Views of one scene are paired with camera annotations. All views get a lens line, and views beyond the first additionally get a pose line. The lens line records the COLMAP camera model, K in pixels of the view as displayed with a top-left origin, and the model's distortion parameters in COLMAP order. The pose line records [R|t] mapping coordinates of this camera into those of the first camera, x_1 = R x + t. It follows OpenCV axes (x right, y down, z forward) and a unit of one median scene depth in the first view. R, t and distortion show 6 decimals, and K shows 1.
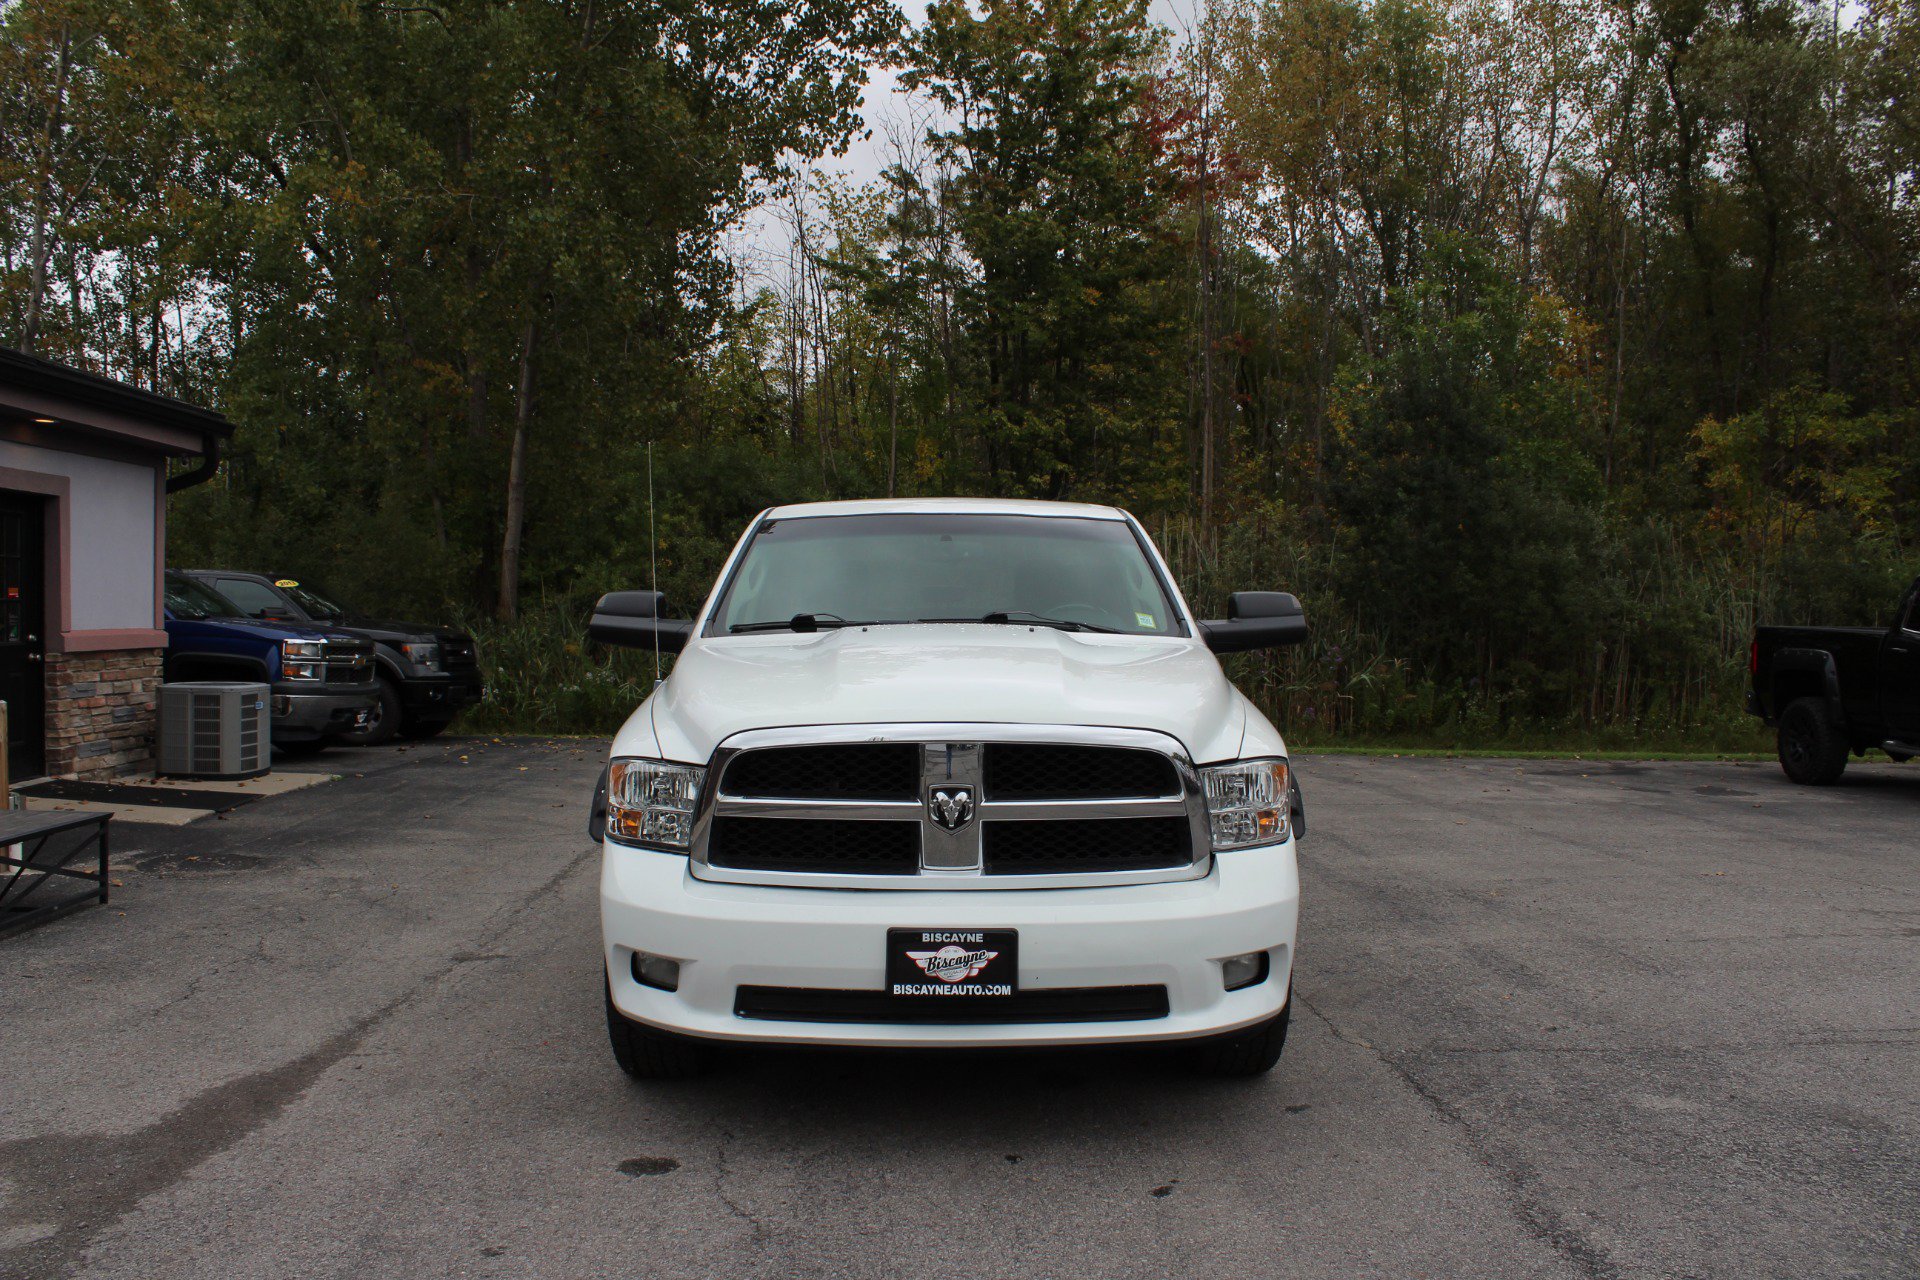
lens RADIAL K [[1628.1, 0, 955.7], [0, 1628.1, 663.3], [0, 0, 1]] dist [-0.166788, 0.155079]
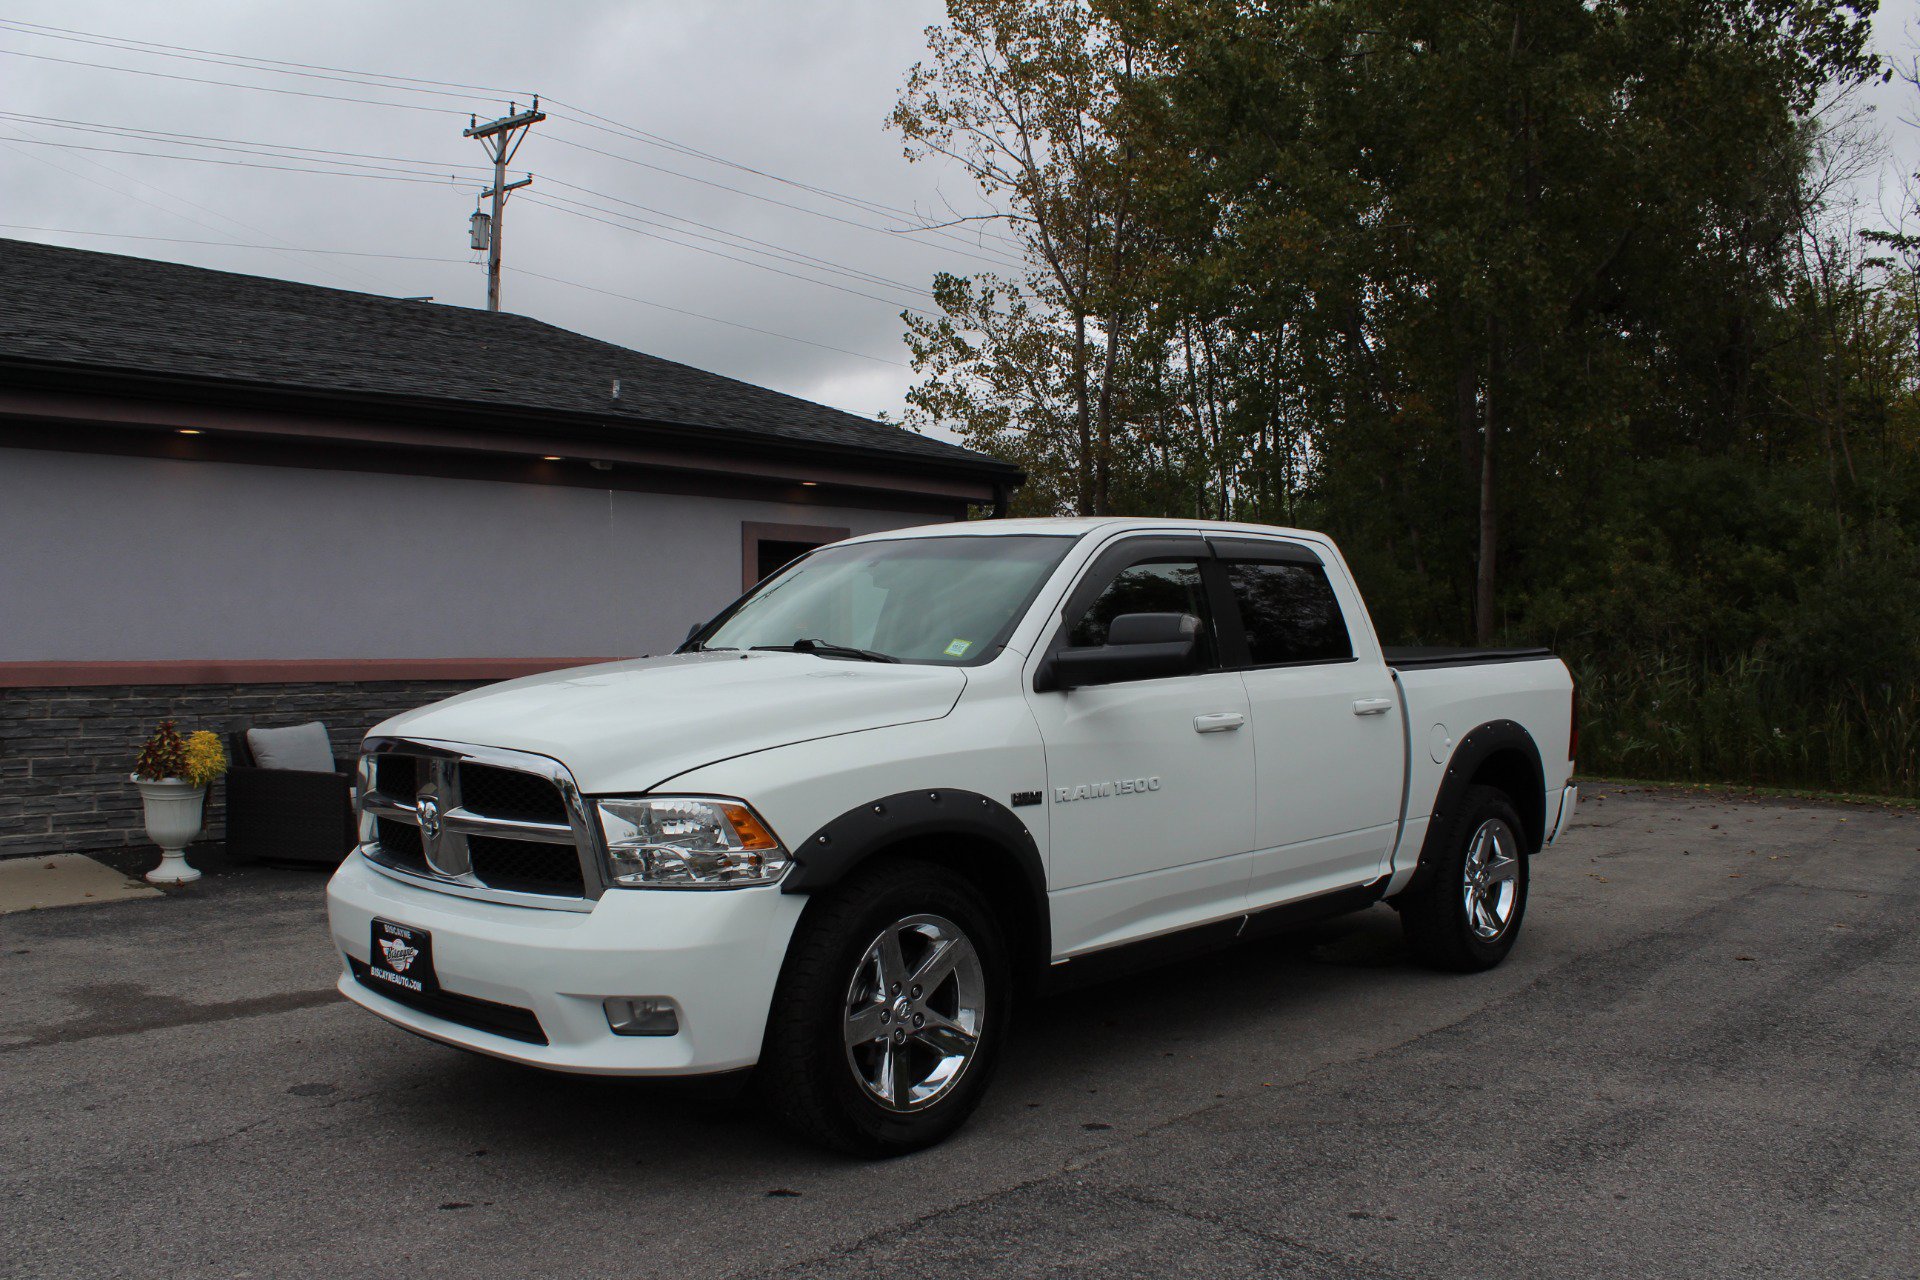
lens RADIAL K [[1628.1, 0, 955.7], [0, 1628.1, 663.3], [0, 0, 1]] dist [-0.166788, 0.155079]
pose [[0.714756, 0.008415, -0.699323, 0.378637], [-0.021888, 0.999707, -0.010341, -0.004328], [0.699031, 0.022698, 0.714731, 0.176608]]
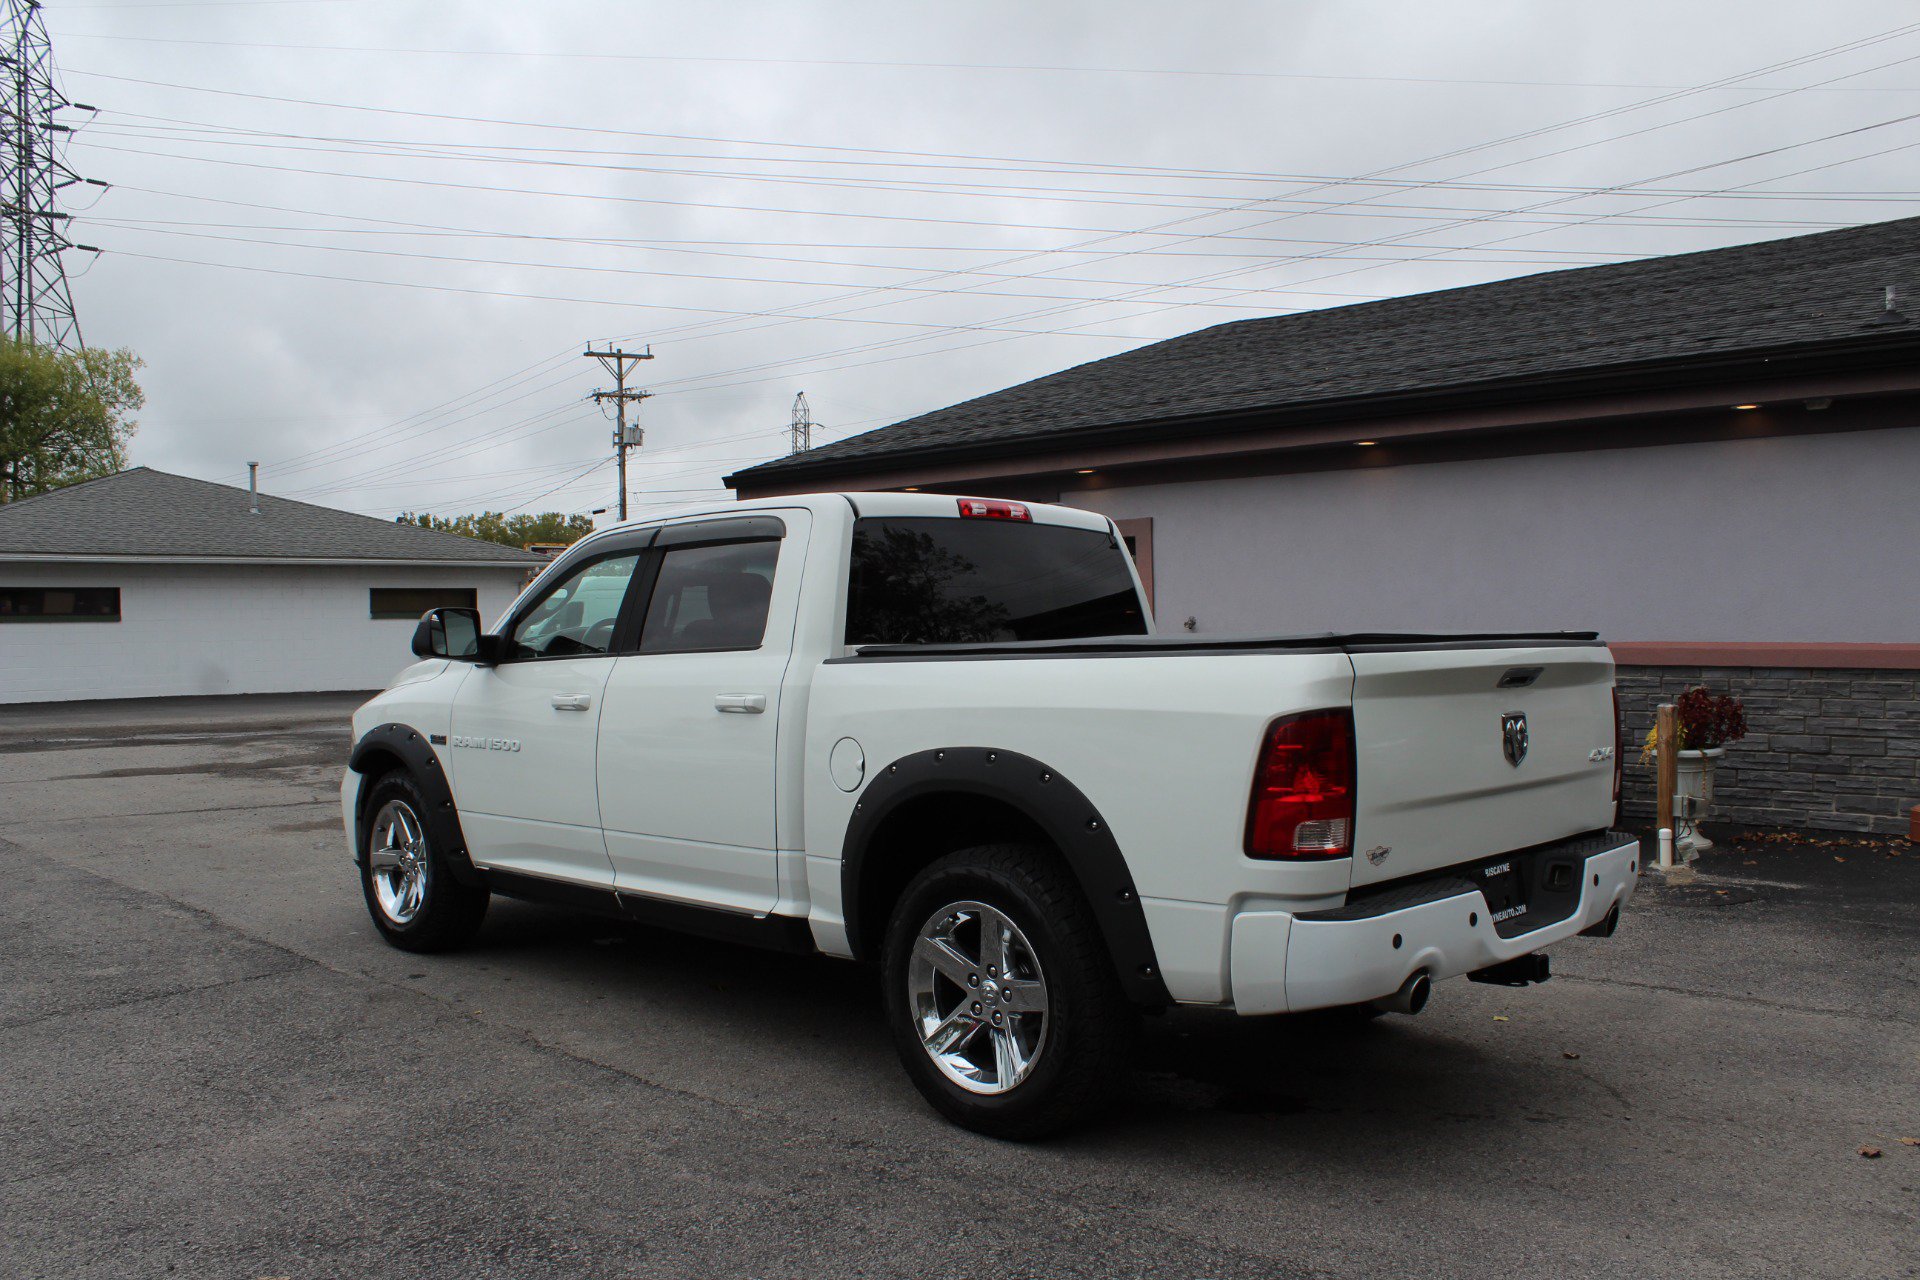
lens RADIAL K [[1628.1, 0, 955.7], [0, 1628.1, 663.3], [0, 0, 1]] dist [-0.166788, 0.155079]
pose [[-0.705039, 0.018279, -0.708933, 0.382918], [-0.018052, 0.998881, 0.043708, -0.032527], [0.708939, 0.043614, -0.703920, 1.072210]]
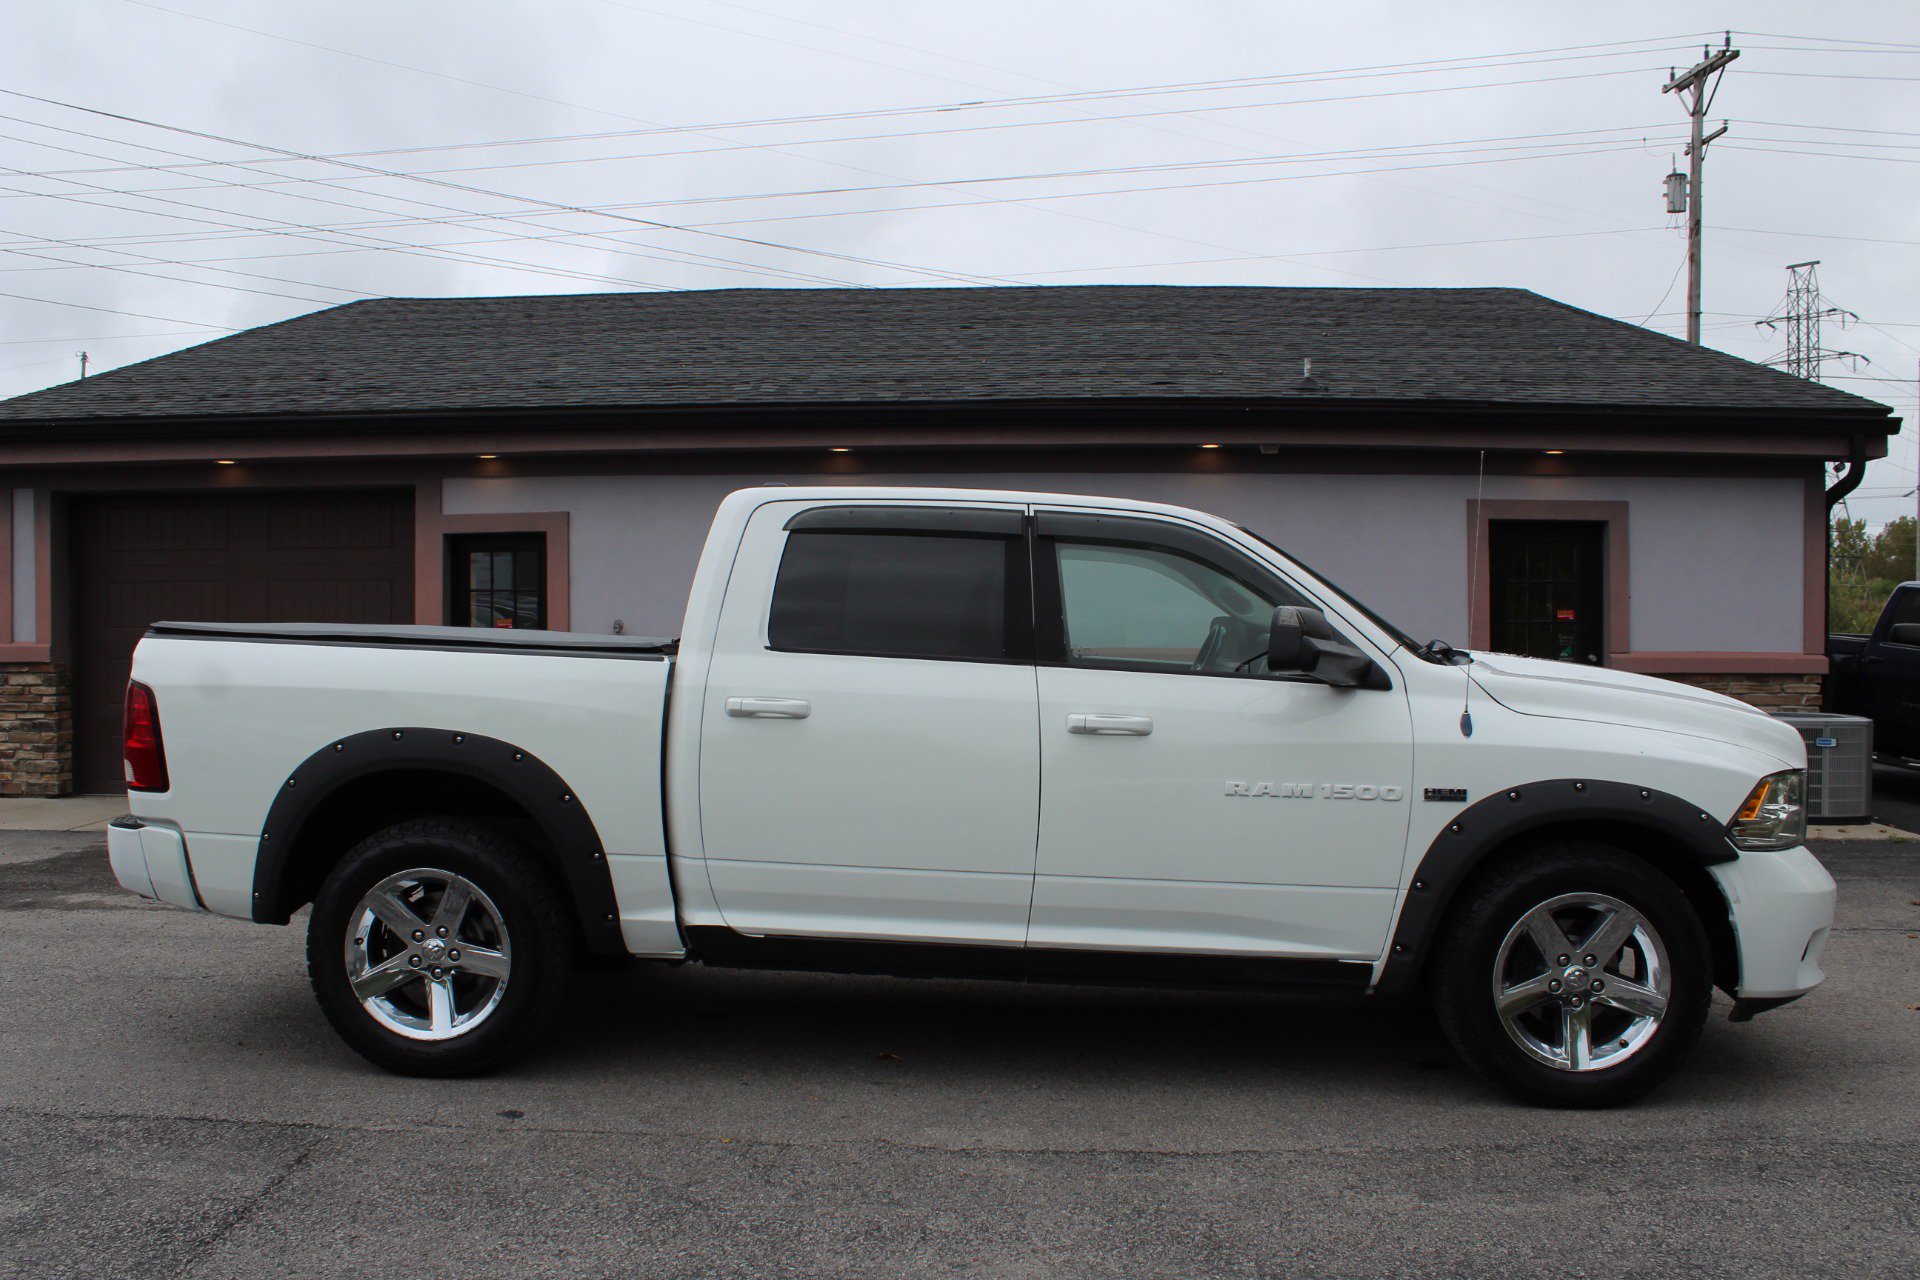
lens RADIAL K [[1658.2, 0, 953.3], [0, 1658.2, 664.7], [0, 0, 1]] dist [-0.163421, 0.155374]
pose [[-0.053891, 0.018530, -0.998375, 0.530426], [-0.036393, 0.999127, 0.020508, -0.018862], [0.997883, 0.037439, -0.053170, 0.649129]]
